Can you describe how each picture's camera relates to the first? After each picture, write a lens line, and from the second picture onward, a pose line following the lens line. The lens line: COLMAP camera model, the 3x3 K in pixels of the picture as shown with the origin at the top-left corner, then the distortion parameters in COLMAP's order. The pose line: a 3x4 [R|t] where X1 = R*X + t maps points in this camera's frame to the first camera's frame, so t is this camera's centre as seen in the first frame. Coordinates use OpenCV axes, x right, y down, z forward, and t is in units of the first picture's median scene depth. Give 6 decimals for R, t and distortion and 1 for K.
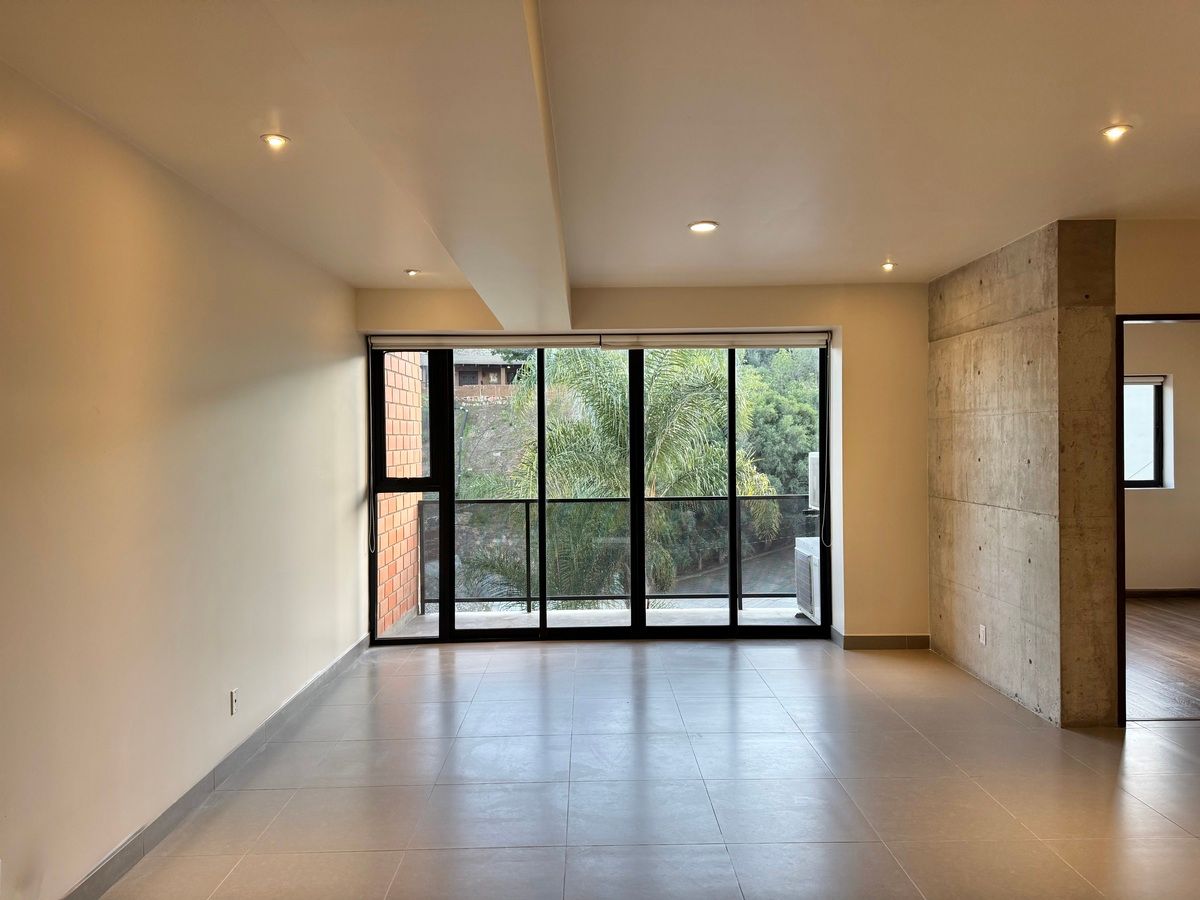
lens RADIAL K [[846.6, 0, 603.9], [0, 846.6, 450.6], [0, 0, 1]] dist [0.064318, -0.075347]
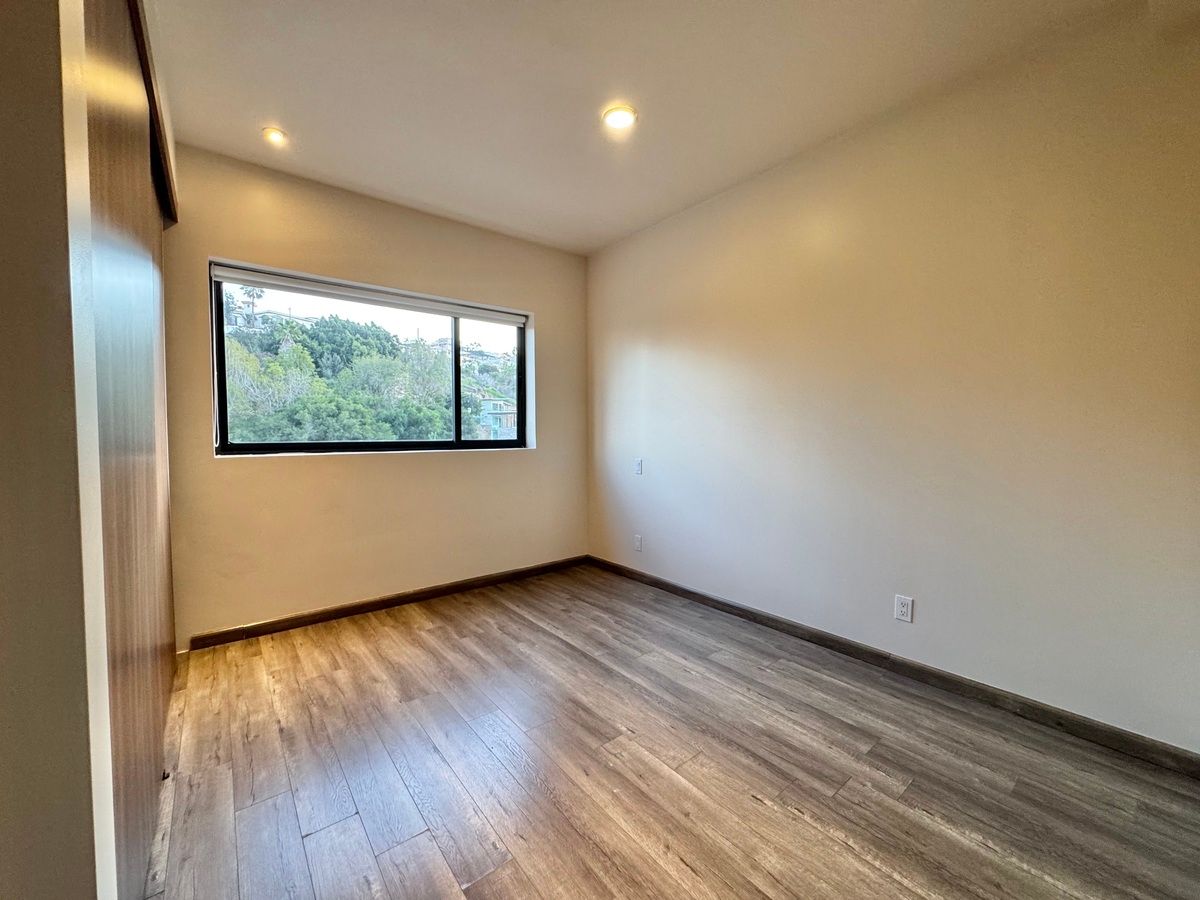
lens RADIAL K [[477.8, 0, 599.4], [0, 477.8, 448.9], [0, 0, 1]] dist [-0.000587, 0.002042]
pose [[0.792022, -0.011466, 0.610385, 0.061608], [-0.001579, 0.999782, 0.020829, 0.004939], [-0.610491, -0.017461, 0.791831, 0.085086]]
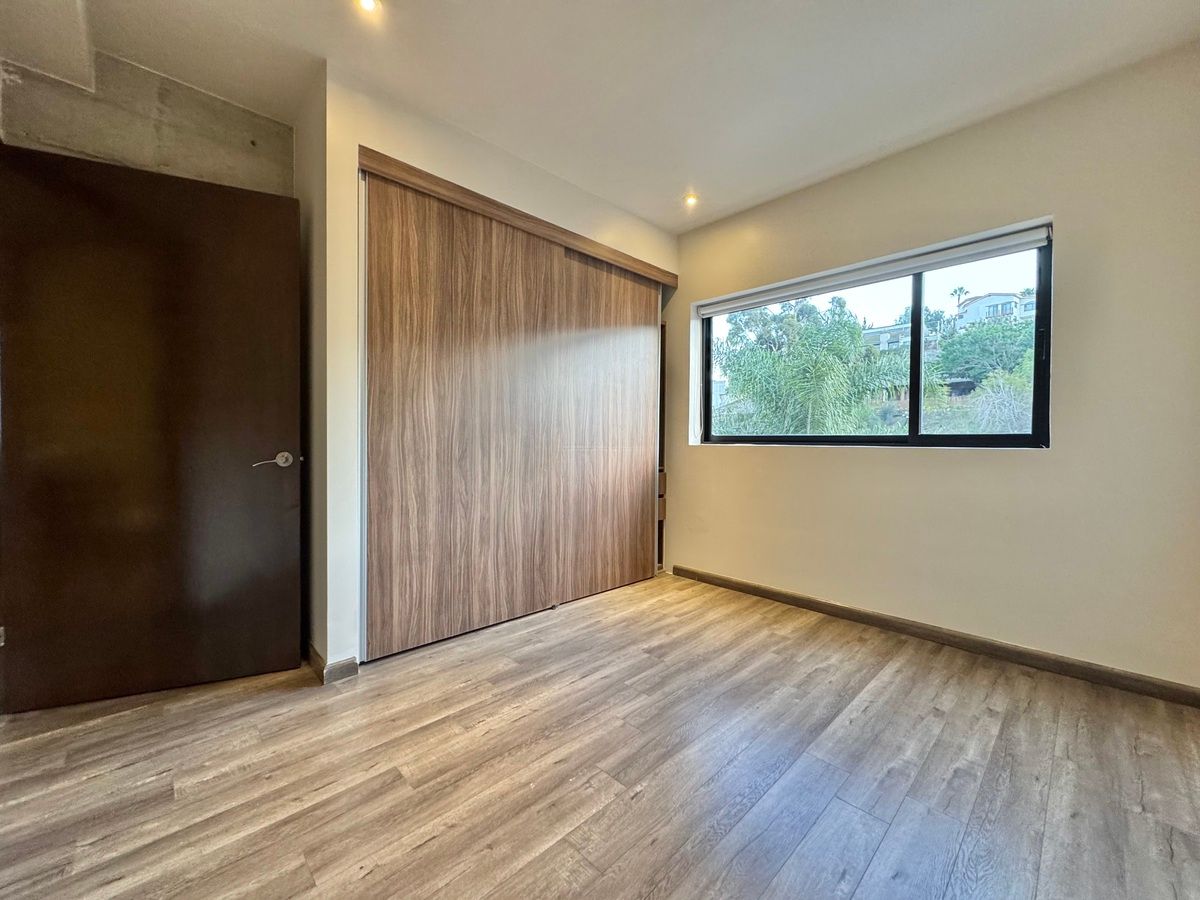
lens RADIAL K [[477.8, 0, 599.0], [0, 477.8, 445.3], [0, 0, 1]] dist [-0.000587, 0.002042]
pose [[0.678377, 0.021927, -0.734386, 0.099435], [-0.021445, 0.999720, 0.010040, 0.006447], [0.734401, 0.008938, 0.678657, 0.090810]]
